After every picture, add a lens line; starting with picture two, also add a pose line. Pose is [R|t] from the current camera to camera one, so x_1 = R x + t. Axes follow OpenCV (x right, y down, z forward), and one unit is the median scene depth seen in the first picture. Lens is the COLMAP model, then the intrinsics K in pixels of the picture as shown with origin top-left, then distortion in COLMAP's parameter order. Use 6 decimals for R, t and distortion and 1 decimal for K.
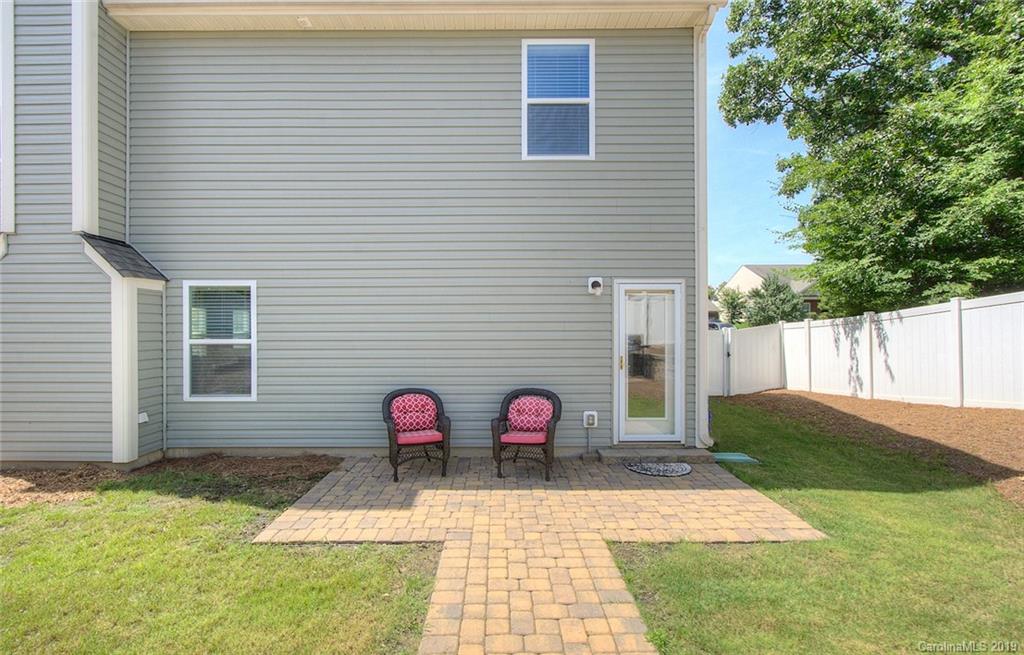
lens RADIAL K [[465.1, 0, 495.5], [0, 465.1, 325.3], [0, 0, 1]] dist [-0.000043, -0.000344]
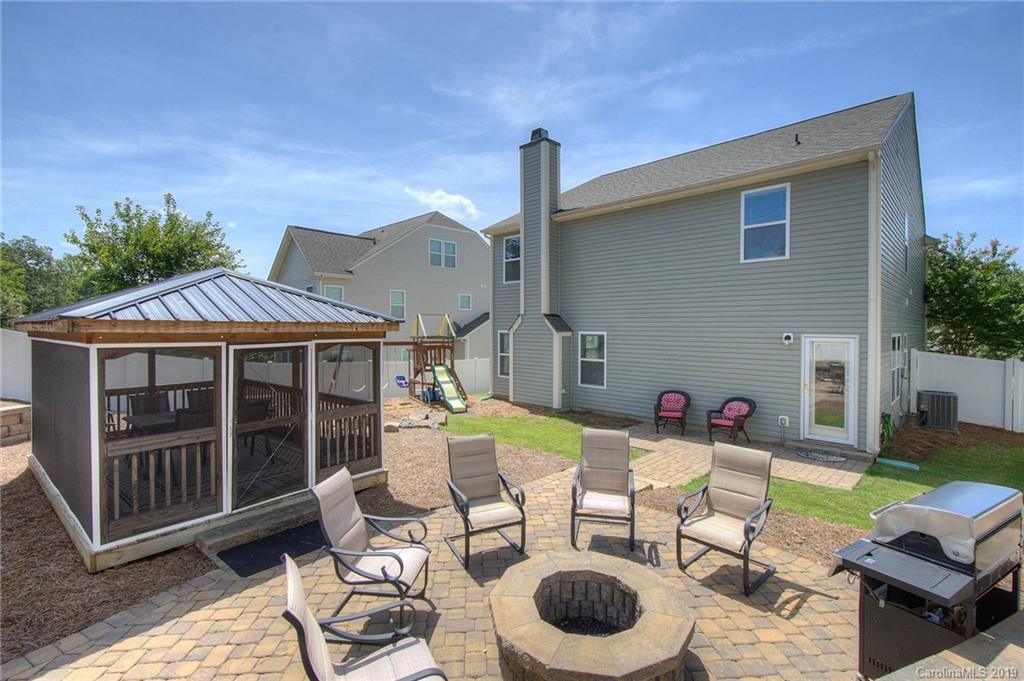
lens RADIAL K [[472.8, 0, 516.5], [0, 472.8, 334.2], [0, 0, 1]] dist [0.015483, -0.000030]
pose [[0.717351, 0.017188, -0.696500, 0.691872], [-0.002081, 0.999744, 0.022528, -0.135390], [0.696709, -0.014711, 0.717203, -0.827618]]
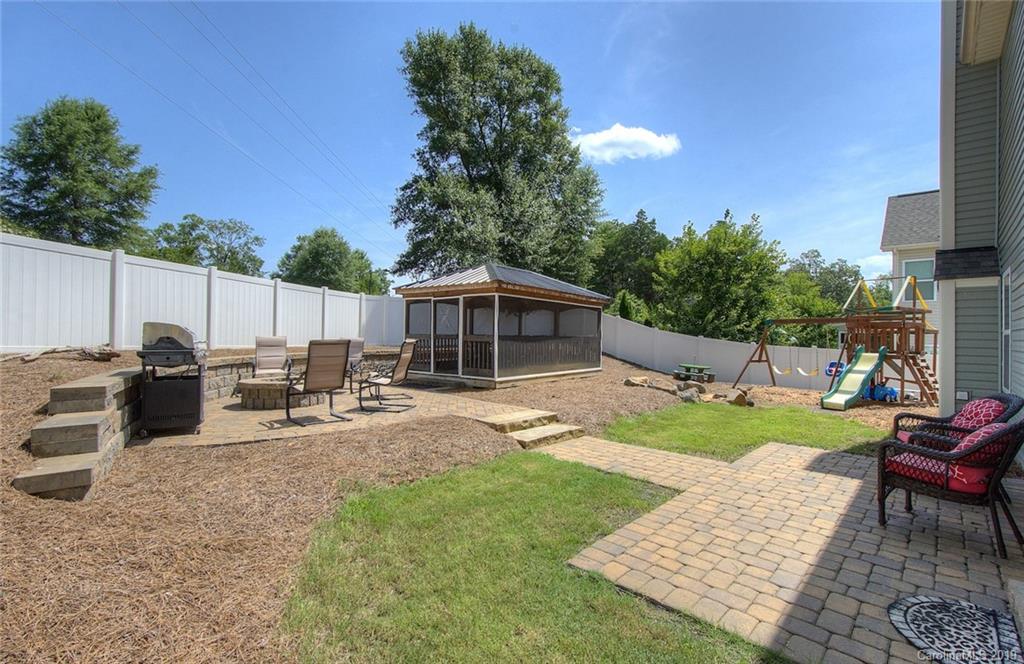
lens RADIAL K [[465.5, 0, 521.9], [0, 465.5, 329.4], [0, 0, 1]] dist [-0.001311, 0.000292]
pose [[-0.672975, -0.013064, -0.739550, 0.865032], [-0.006377, 0.999909, -0.011859, 0.048573], [0.739637, -0.003265, -0.672998, 0.936192]]
